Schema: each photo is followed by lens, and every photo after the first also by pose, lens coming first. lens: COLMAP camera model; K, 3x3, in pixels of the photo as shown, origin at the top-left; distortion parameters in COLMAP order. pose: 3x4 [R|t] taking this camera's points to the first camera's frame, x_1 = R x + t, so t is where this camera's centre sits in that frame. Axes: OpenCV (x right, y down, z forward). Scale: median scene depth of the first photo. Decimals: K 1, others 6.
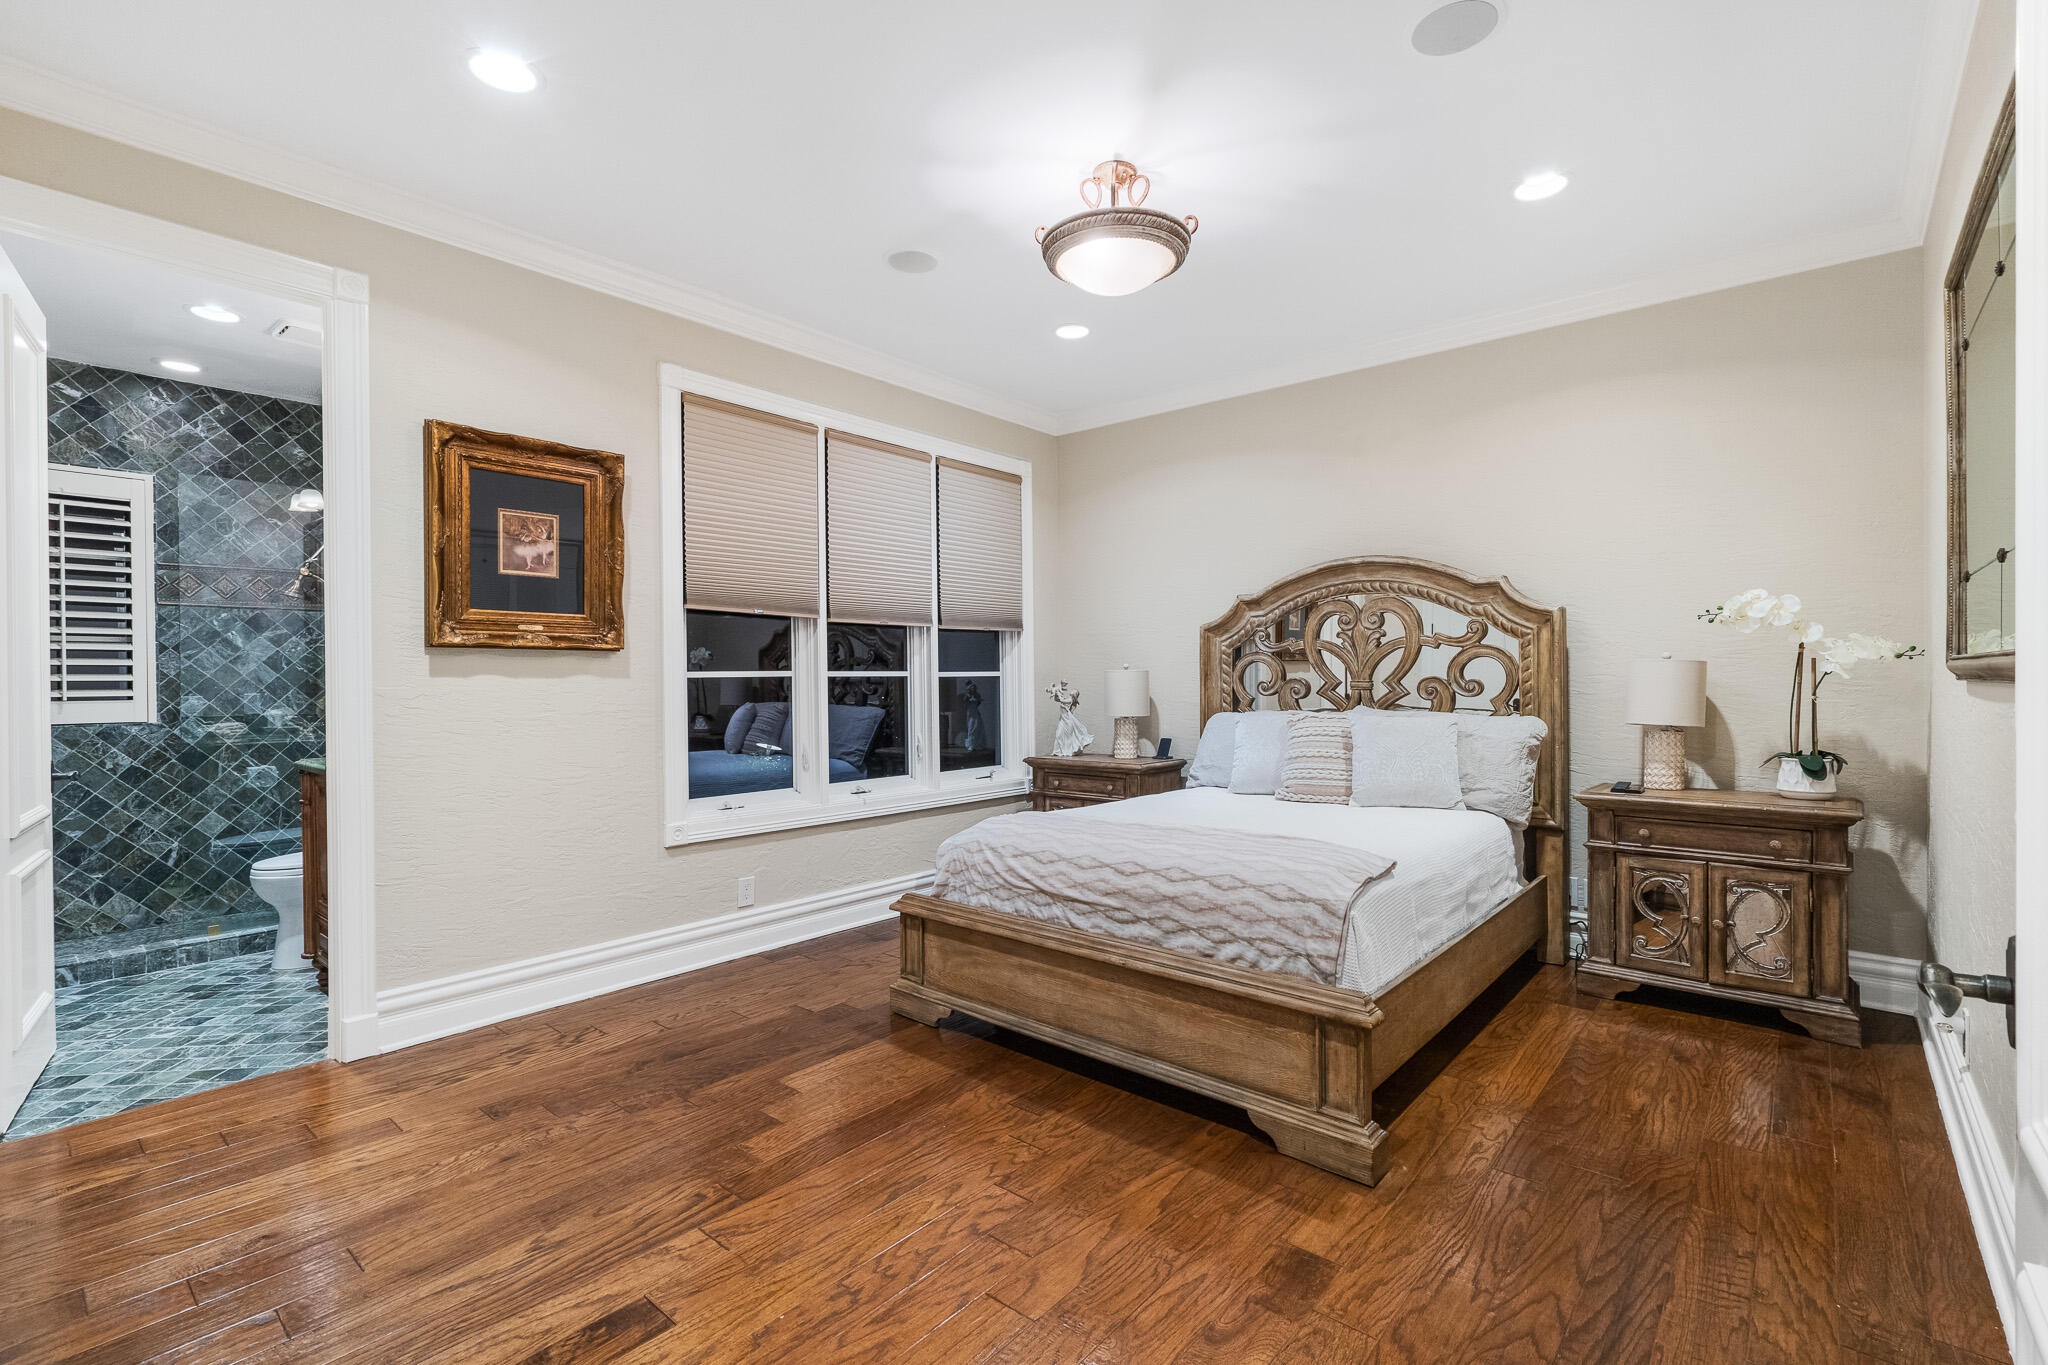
lens RADIAL K [[912.8, 0, 1032.8], [0, 912.8, 681.7], [0, 0, 1]] dist [-0.003256, 0.000937]
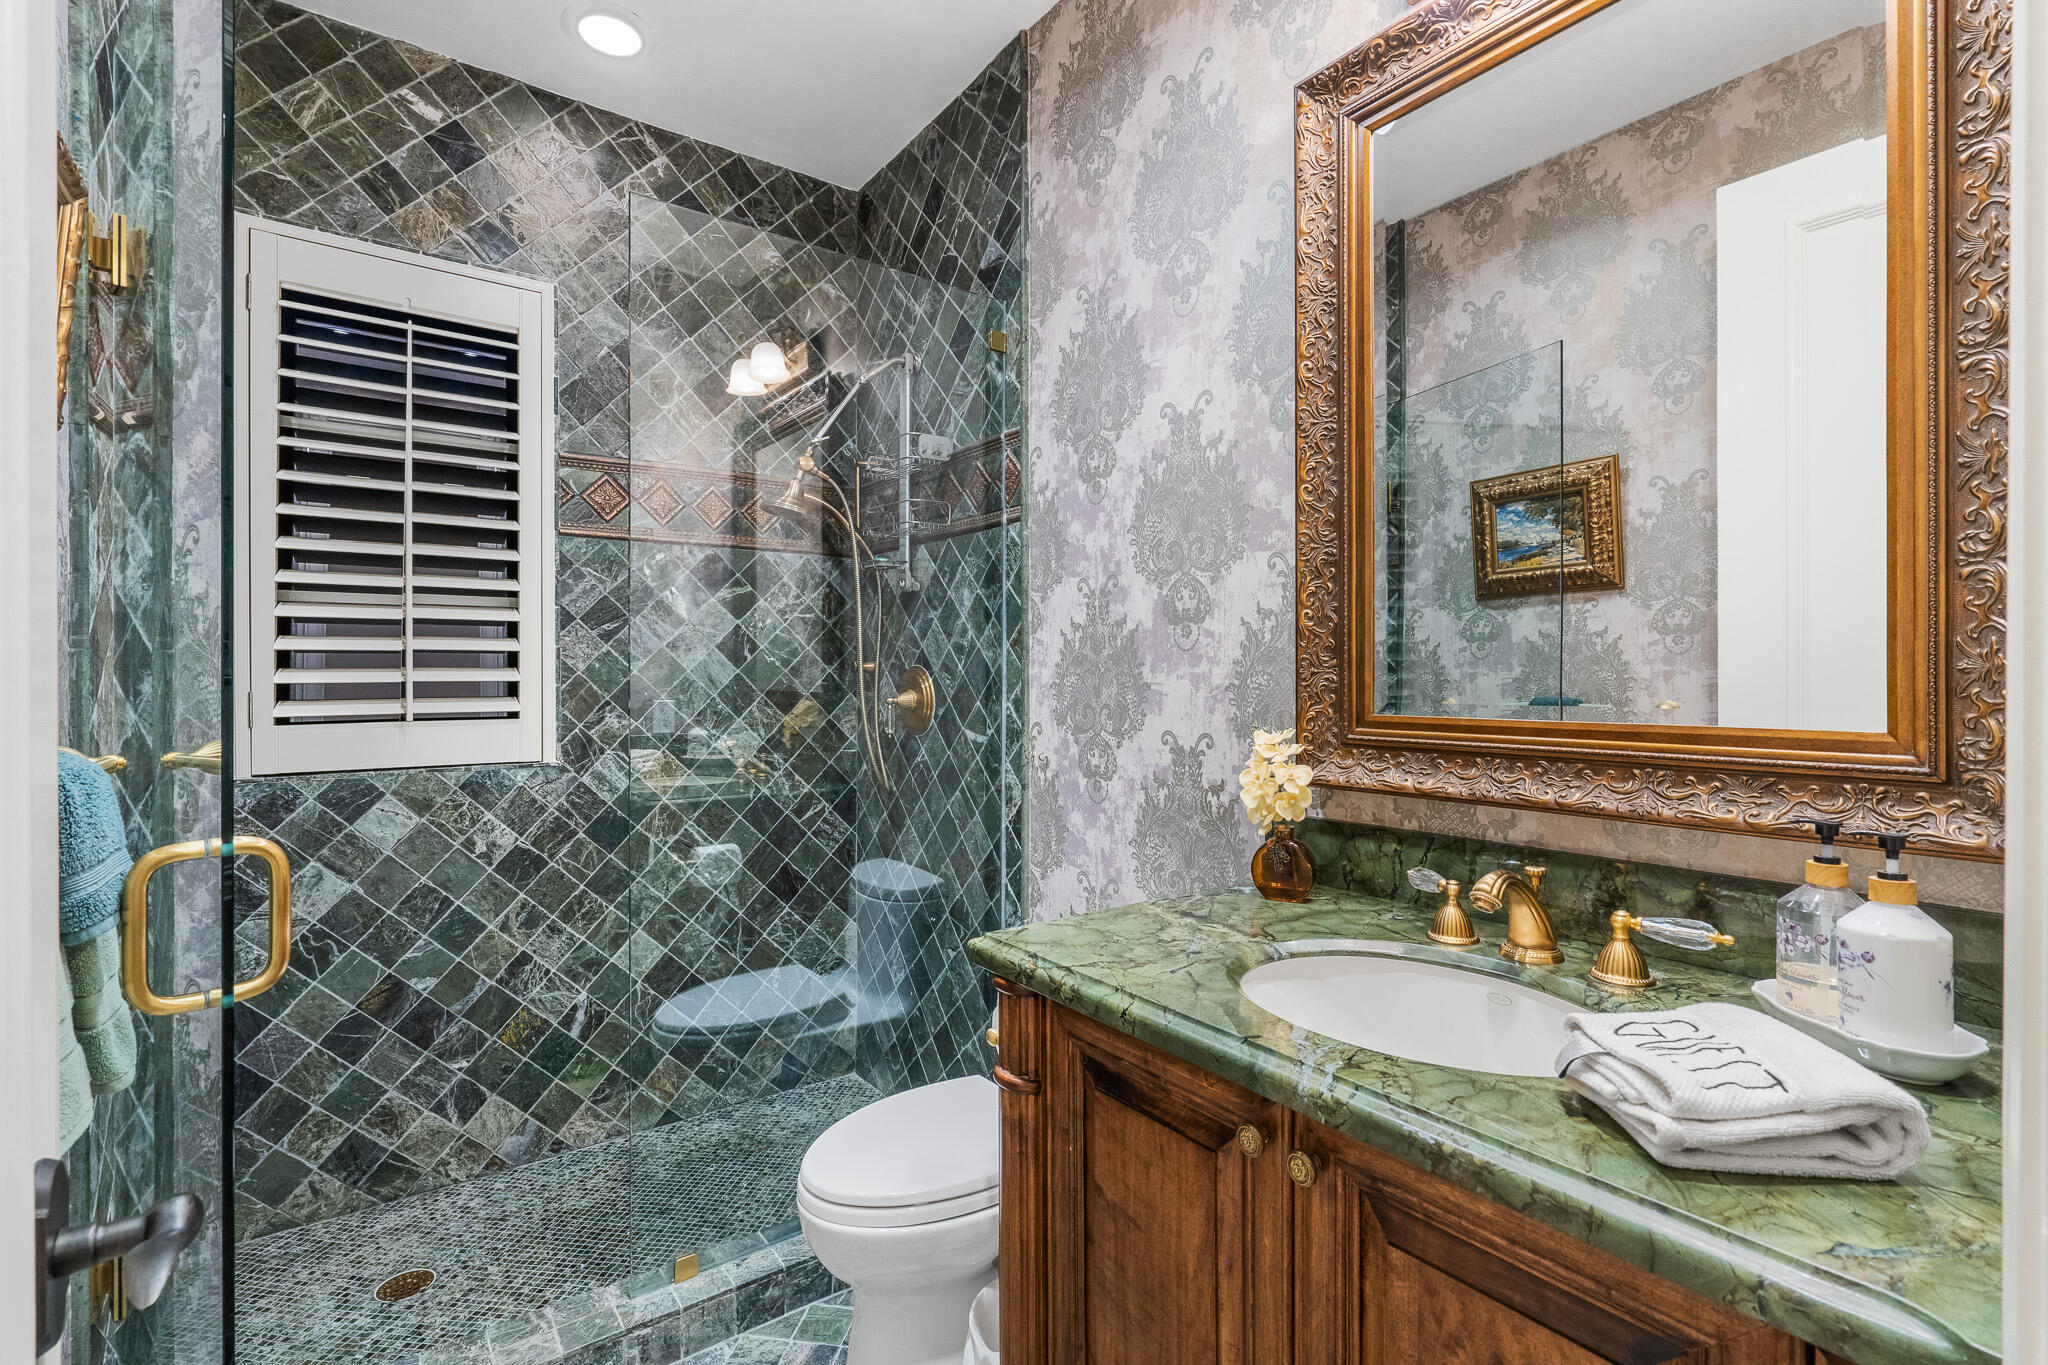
lens RADIAL K [[912.8, 0, 1016.5], [0, 912.8, 675.0], [0, 0, 1]] dist [-0.003256, 0.000937]
pose [[0.972971, 0.015019, -0.230437, -0.588454], [-0.013692, 0.999879, 0.007359, -0.011931], [0.230519, -0.004004, 0.973059, 0.556165]]
